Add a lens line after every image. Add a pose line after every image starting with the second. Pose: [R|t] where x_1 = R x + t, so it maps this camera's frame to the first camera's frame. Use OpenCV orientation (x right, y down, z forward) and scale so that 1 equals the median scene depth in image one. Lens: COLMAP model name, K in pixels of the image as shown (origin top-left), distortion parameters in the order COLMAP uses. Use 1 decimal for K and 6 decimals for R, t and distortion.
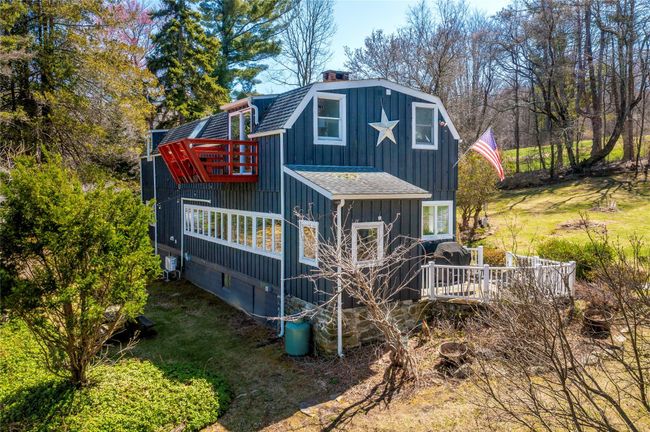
lens RADIAL K [[544.1, 0, 324.1], [0, 544.1, 214.8], [0, 0, 1]] dist [-0.006352, 0.003685]
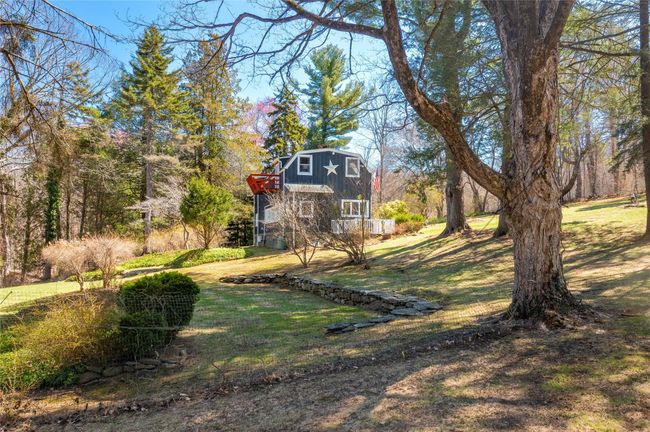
lens RADIAL K [[544.1, 0, 325.4], [0, 544.1, 216.3], [0, 0, 1]] dist [-0.006352, 0.003685]
pose [[0.959070, -0.009673, -0.283002, 0.744014], [-0.021305, 0.994119, -0.106177, 0.298853], [0.282365, 0.107861, 0.953224, -1.239246]]
